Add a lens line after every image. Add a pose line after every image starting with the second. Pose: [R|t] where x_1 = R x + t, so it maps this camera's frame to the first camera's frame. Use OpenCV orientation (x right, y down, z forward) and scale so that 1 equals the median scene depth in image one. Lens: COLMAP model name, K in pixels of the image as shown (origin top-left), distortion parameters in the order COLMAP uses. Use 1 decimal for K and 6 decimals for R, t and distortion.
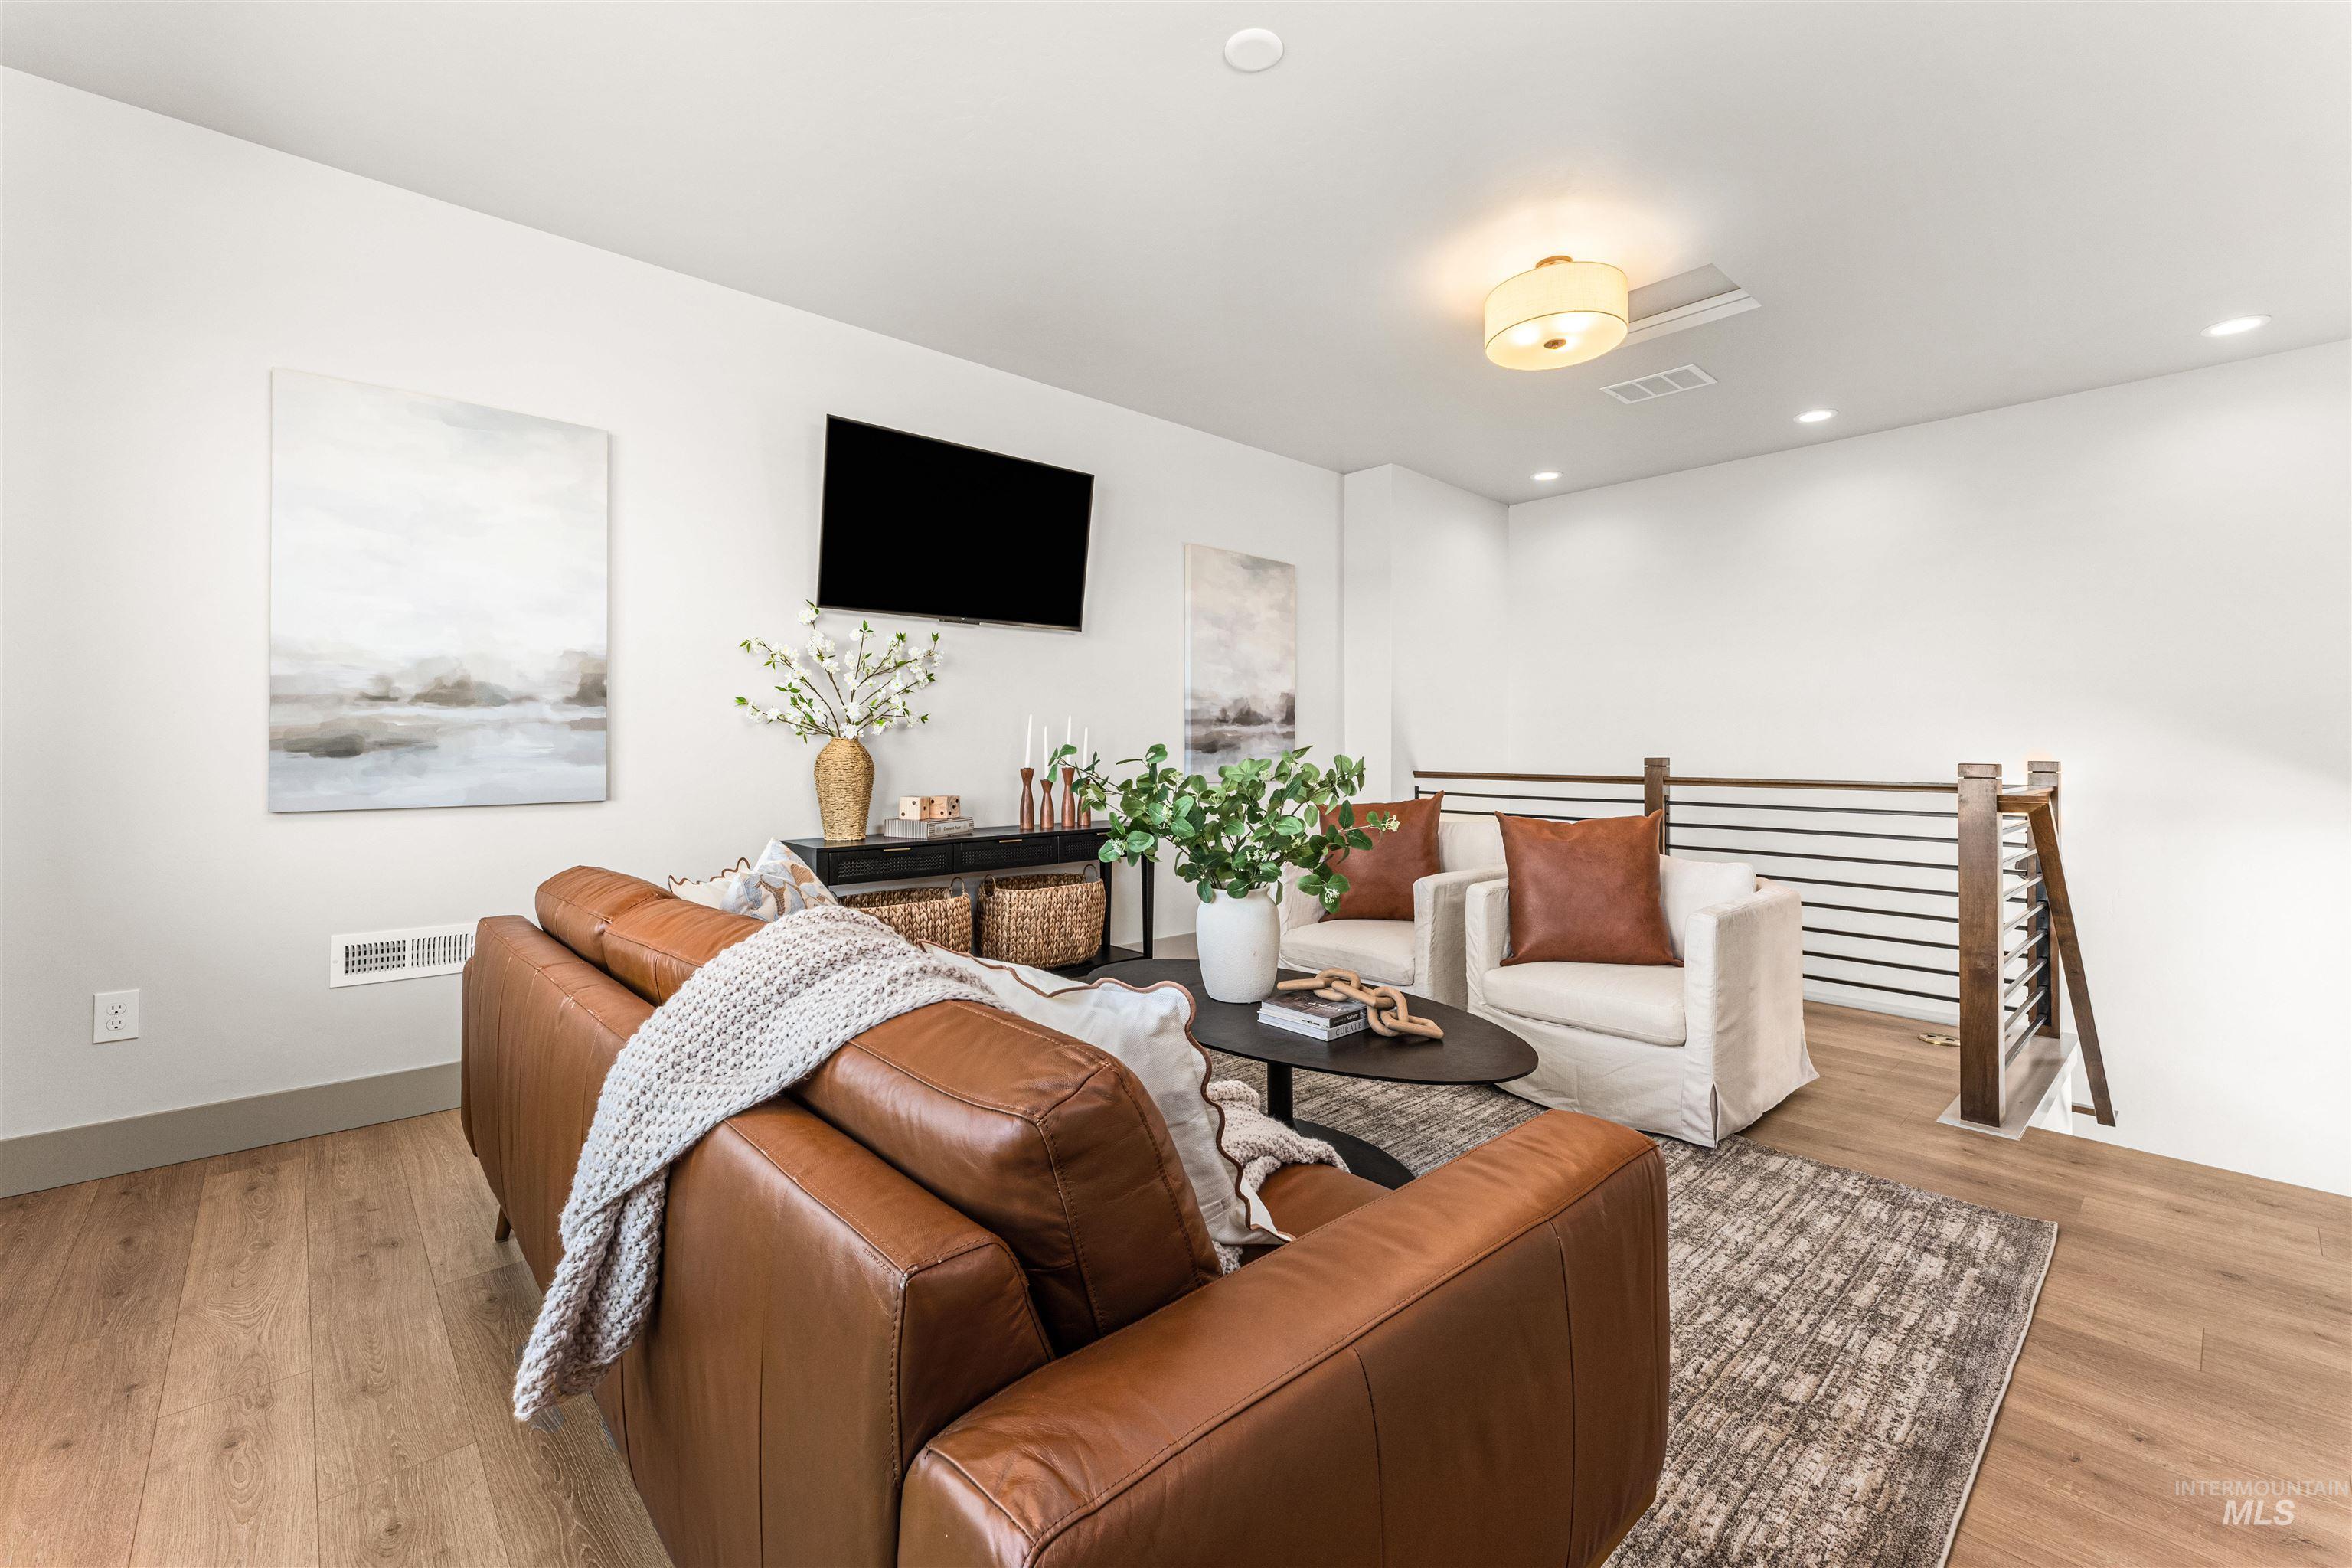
lens RADIAL K [[975.8, 0, 1185.5], [0, 975.8, 746.7], [0, 0, 1]] dist [-0.000387, 0.000330]
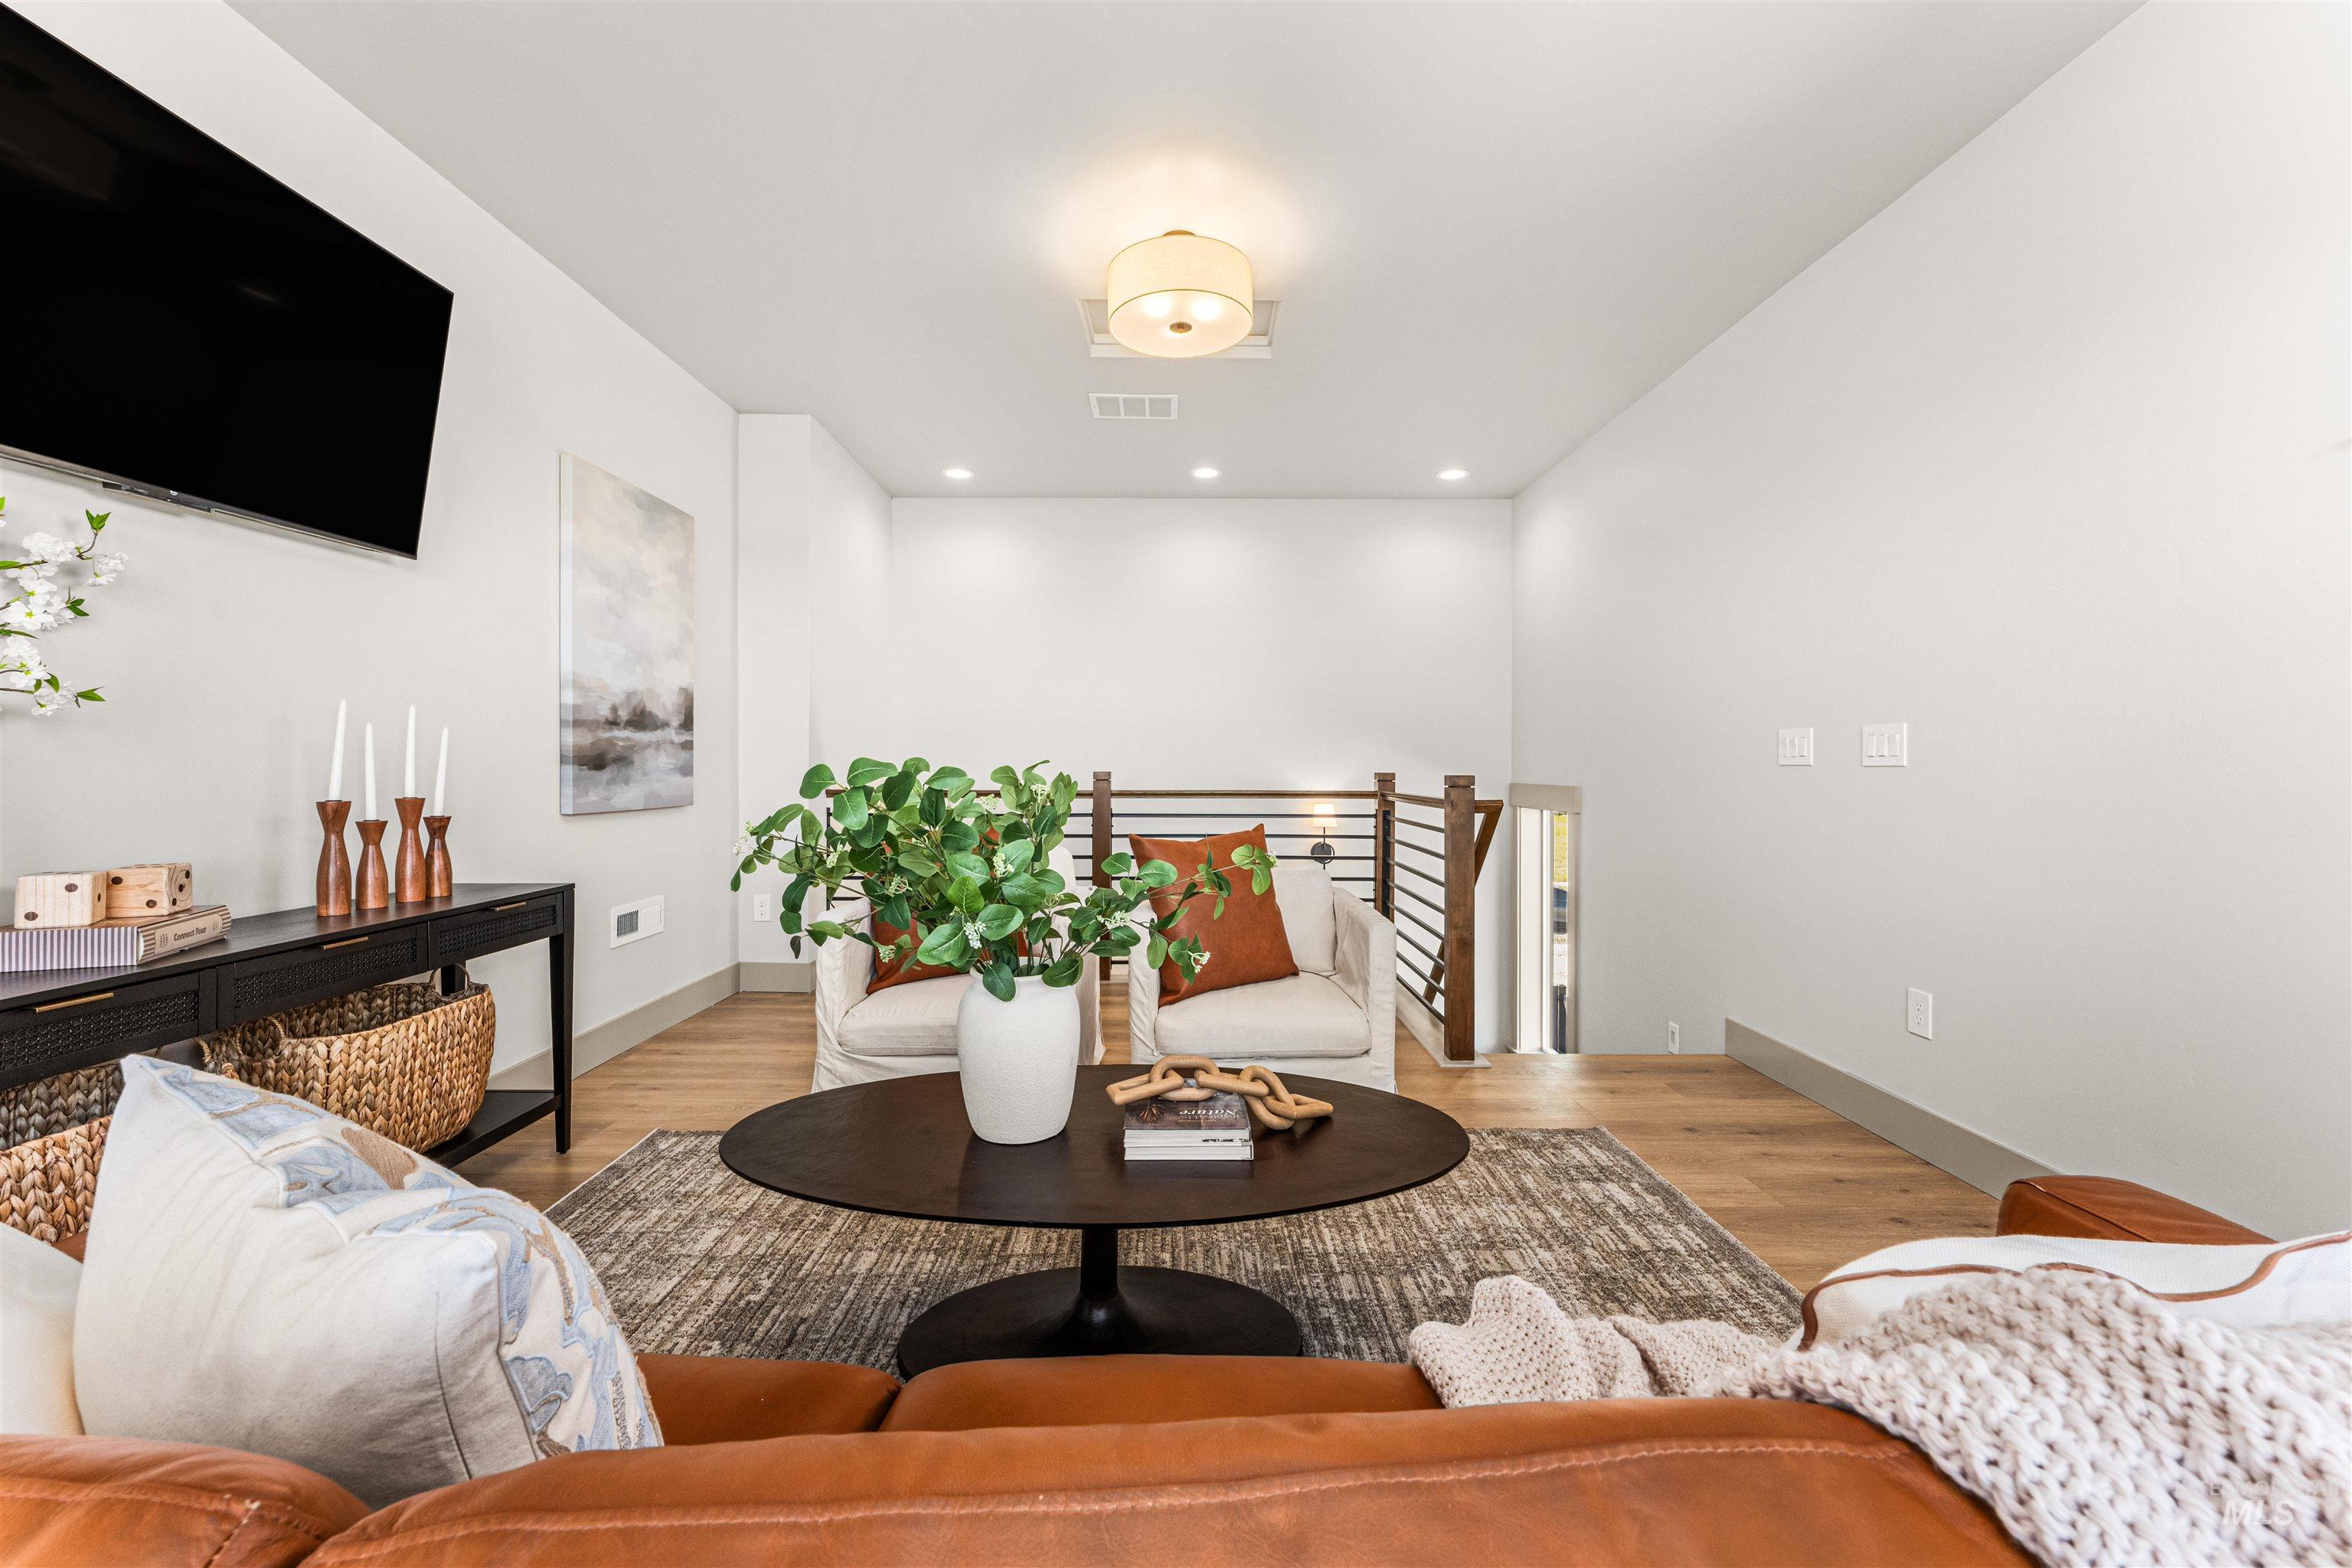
lens RADIAL K [[949.6, 0, 1187.3], [0, 949.6, 777.4], [0, 0, 1]] dist [-0.000249, 0.000166]
pose [[0.671307, -0.010924, 0.741099, -0.251472], [-0.002149, 0.999859, 0.016684, -0.000138], [-0.741176, -0.012793, 0.671189, 0.334663]]
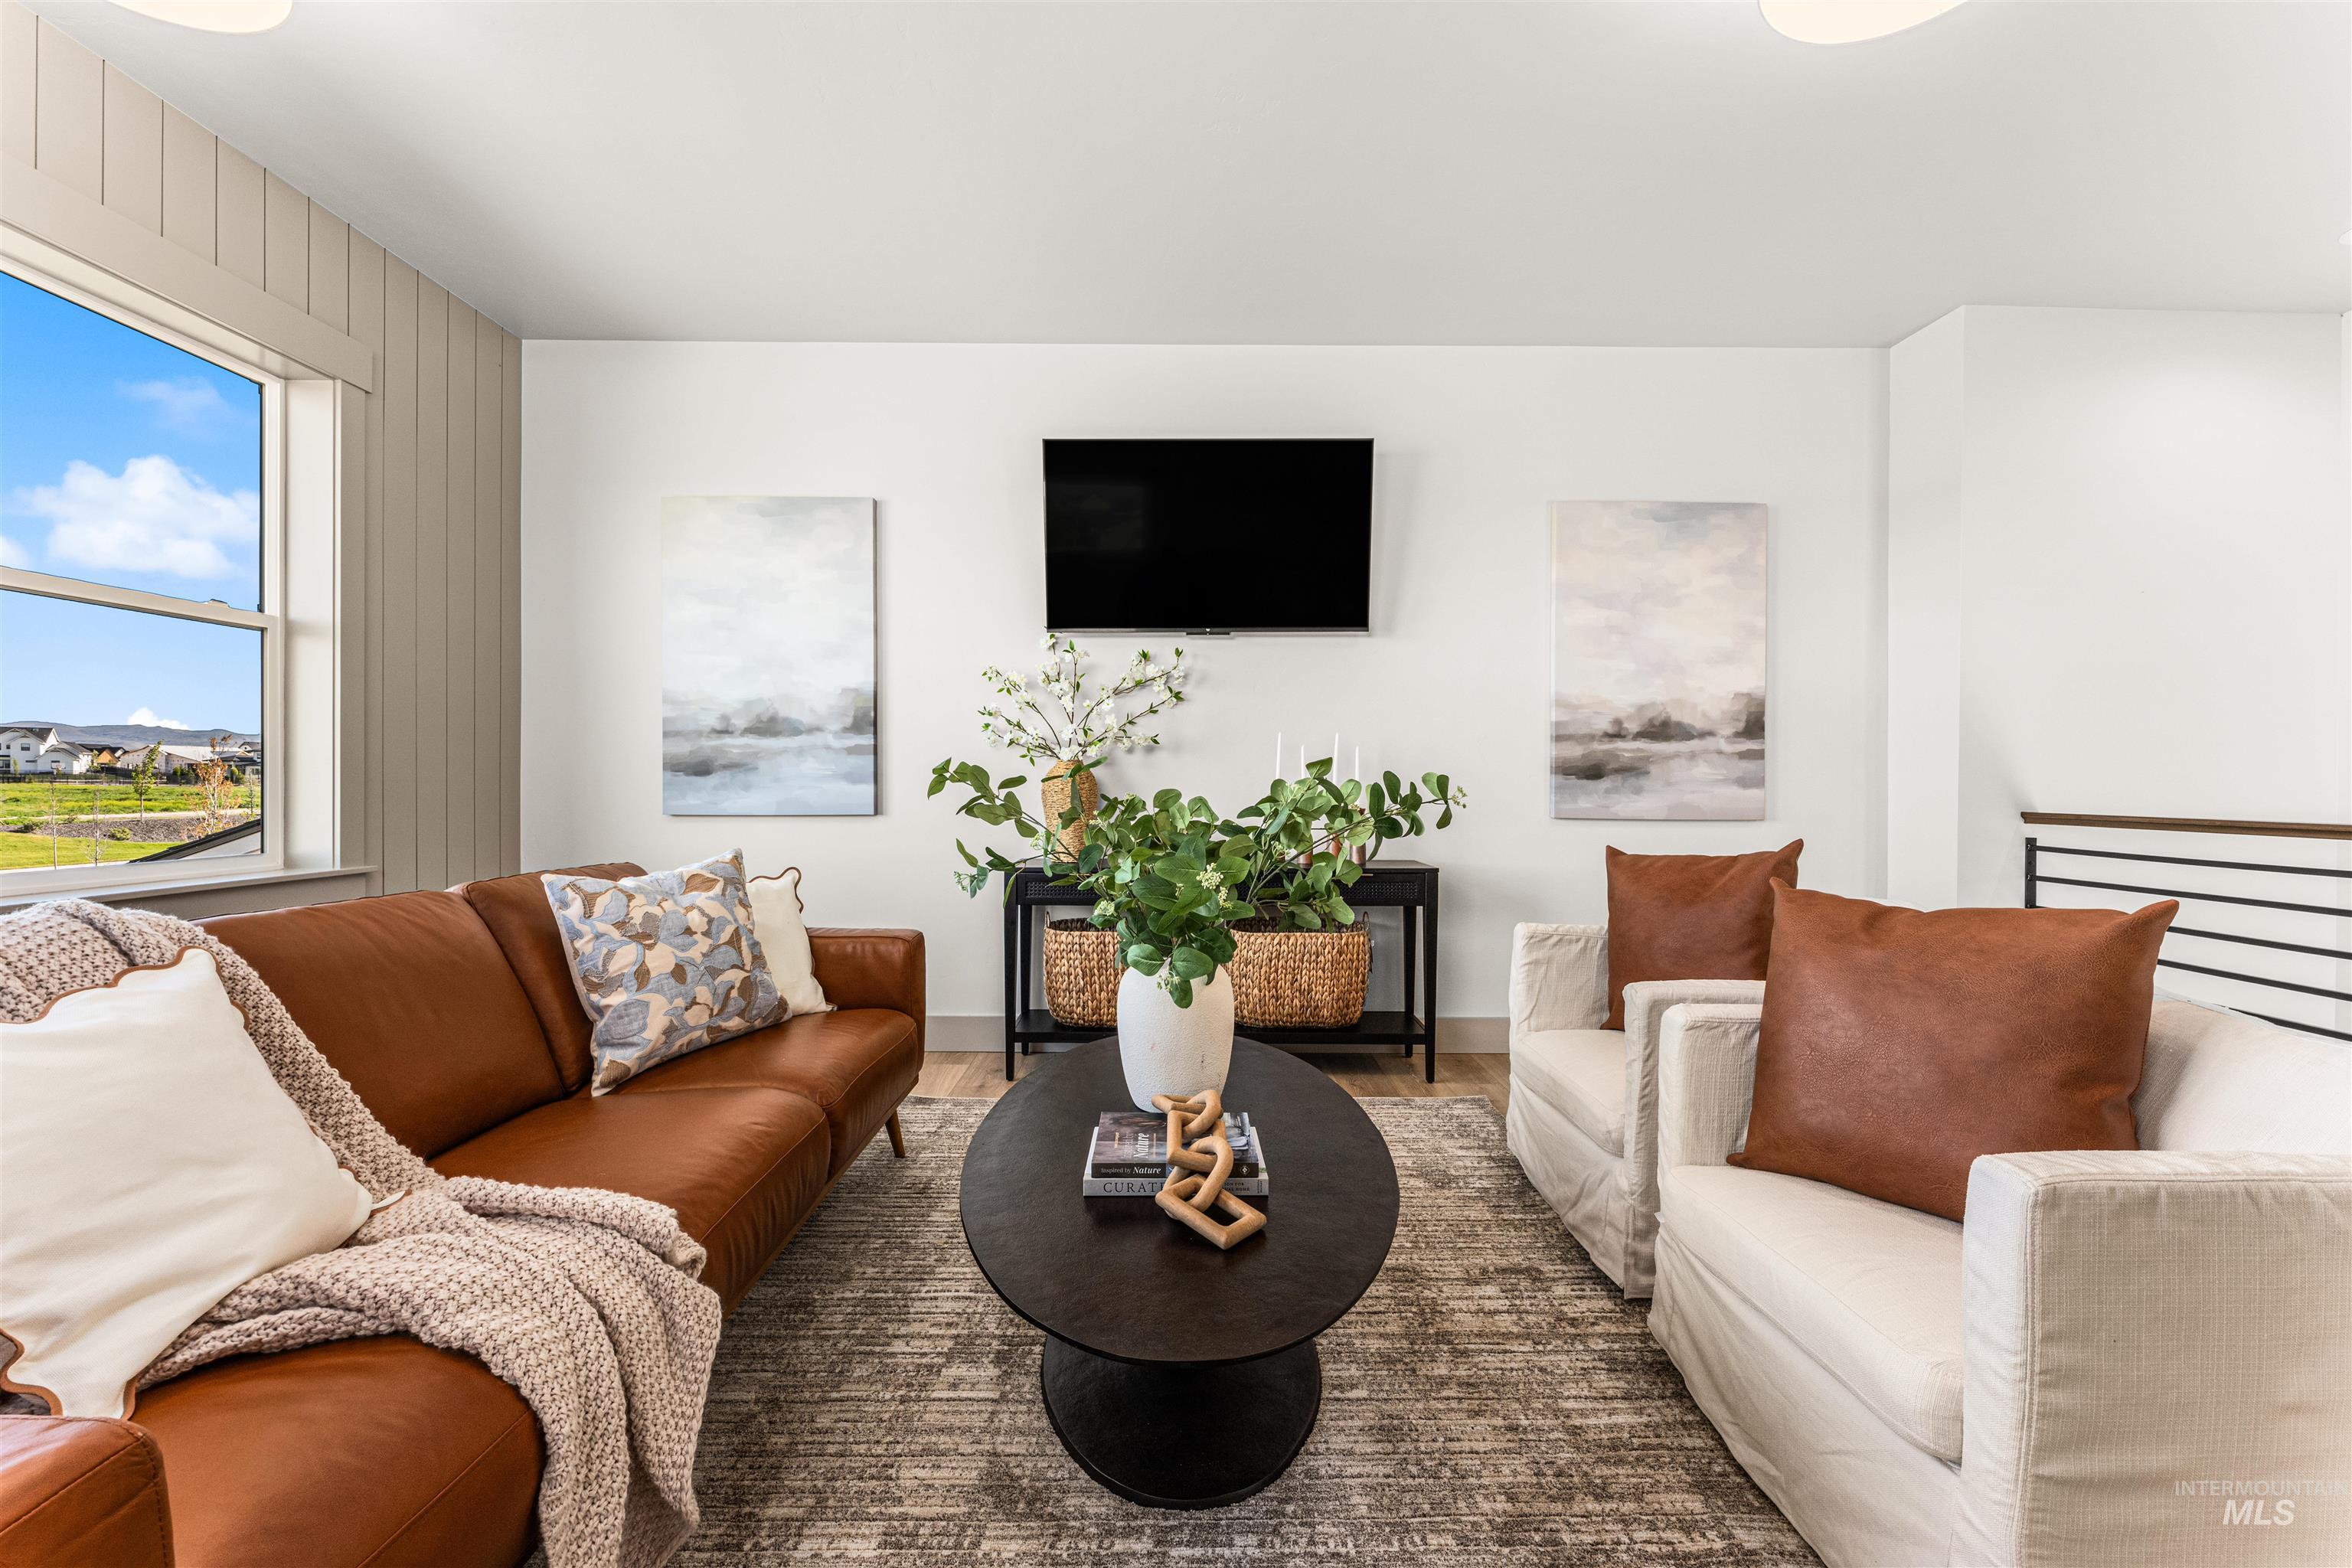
lens RADIAL K [[952.0, 0, 1186.3], [0, 952.0, 792.9], [0, 0, 1]] dist [0.001918, 0.000093]
pose [[0.738590, 0.010031, -0.674081, 0.379680], [-0.002714, 0.999925, 0.011907, 0.012075], [0.674150, -0.006965, 0.738562, 0.343087]]
